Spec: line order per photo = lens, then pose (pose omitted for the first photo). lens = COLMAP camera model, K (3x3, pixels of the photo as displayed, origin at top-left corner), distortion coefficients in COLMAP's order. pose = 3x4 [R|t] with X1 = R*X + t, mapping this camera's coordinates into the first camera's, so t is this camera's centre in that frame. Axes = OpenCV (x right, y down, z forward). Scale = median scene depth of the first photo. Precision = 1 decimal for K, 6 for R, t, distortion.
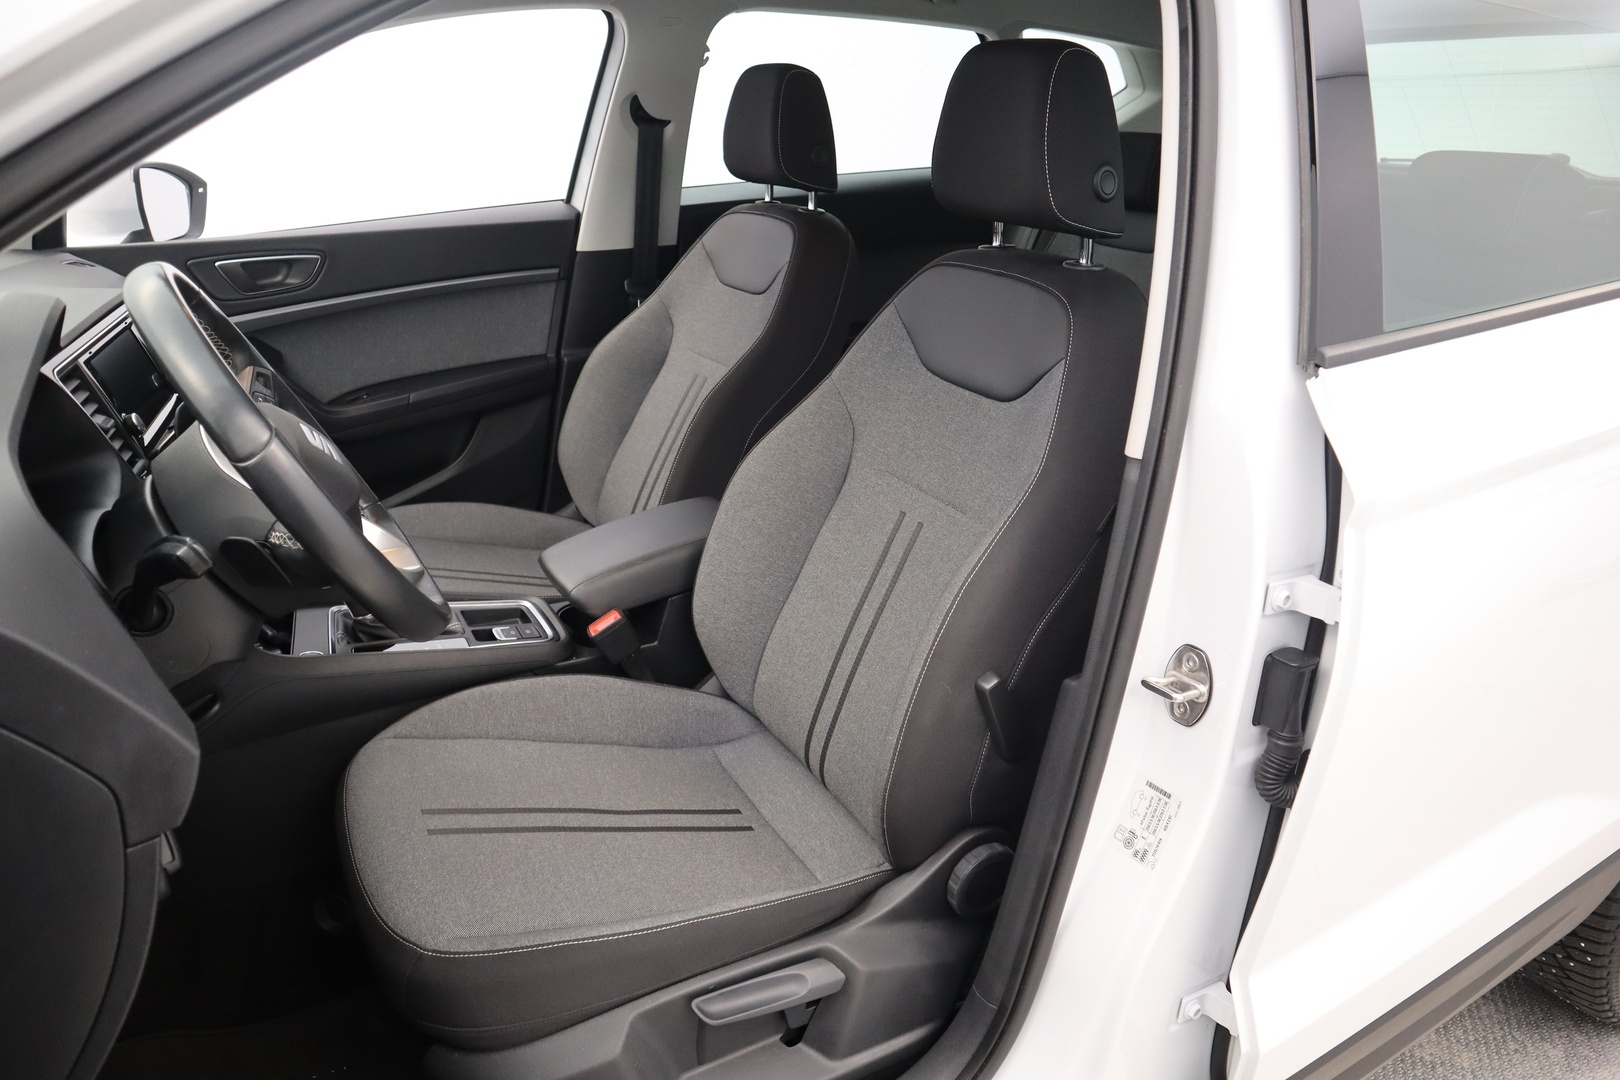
lens RADIAL K [[1122.6, 0, 815.0], [0, 1122.6, 511.7], [0, 0, 1]] dist [-0.142539, 0.096160]
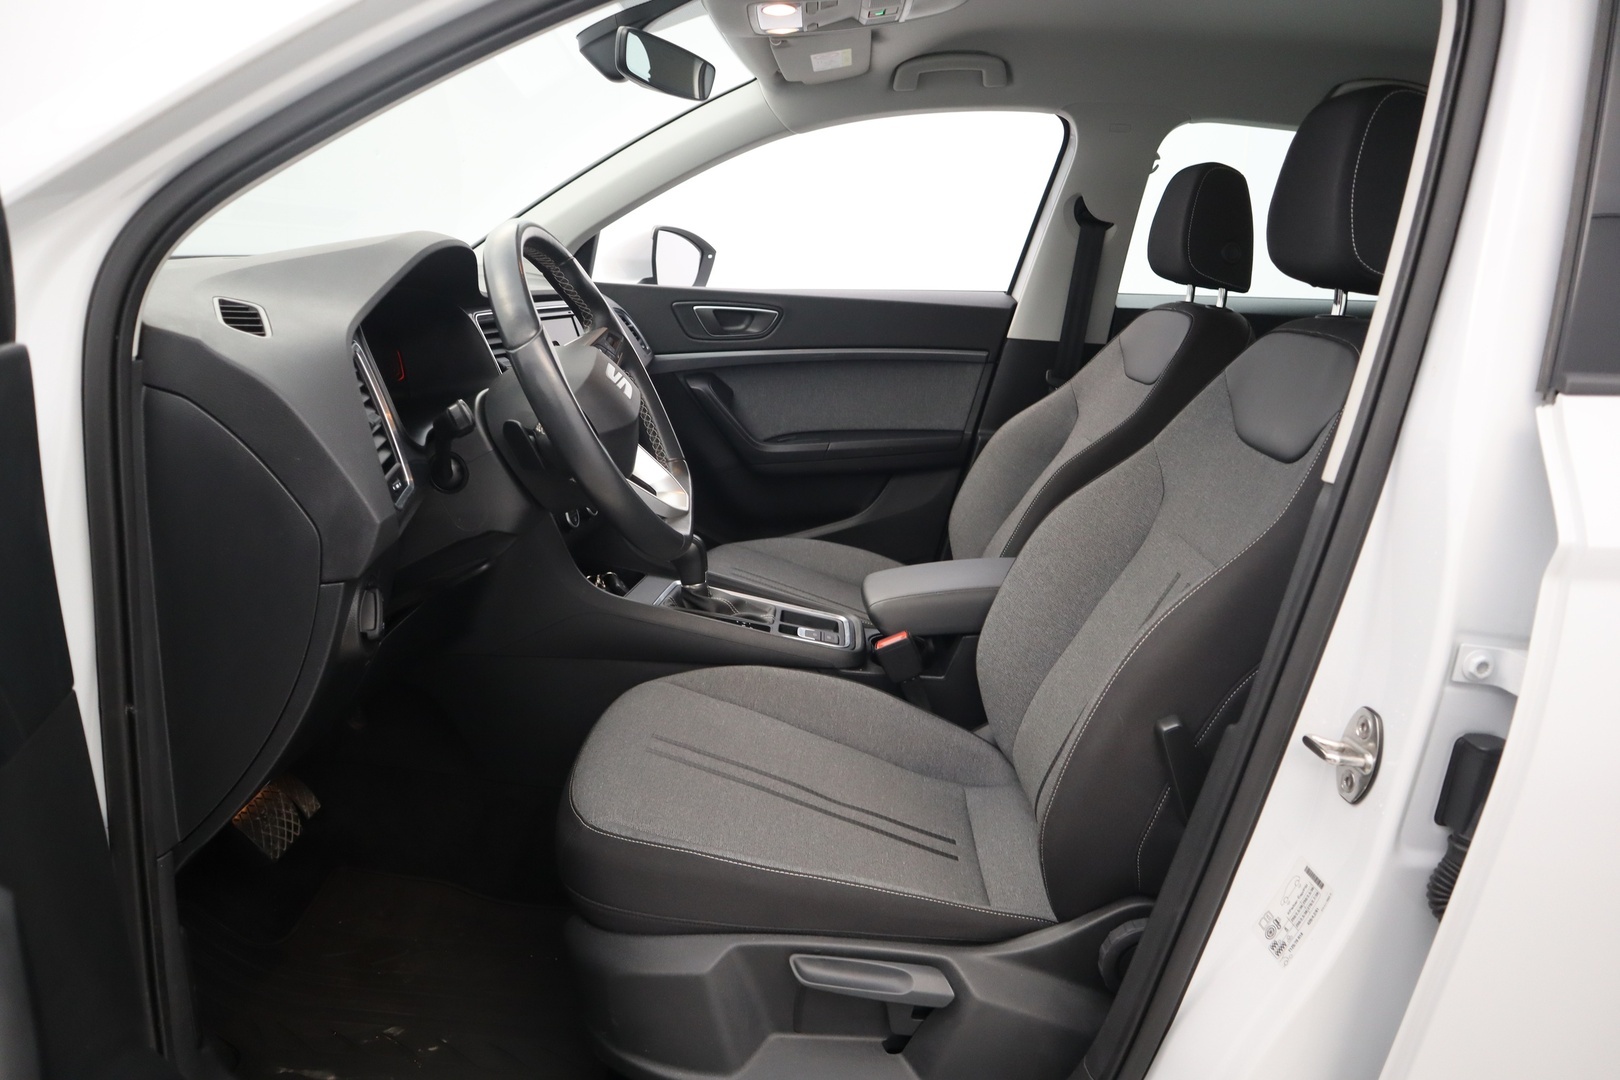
lens RADIAL K [[1122.6, 0, 815.0], [0, 1122.6, 511.7], [0, 0, 1]] dist [-0.142539, 0.096160]
pose [[0.869201, 0.150689, -0.470938, 0.234215], [-0.218970, 0.971254, -0.093369, 0.100318], [0.443331, 0.184277, 0.877211, 0.028549]]
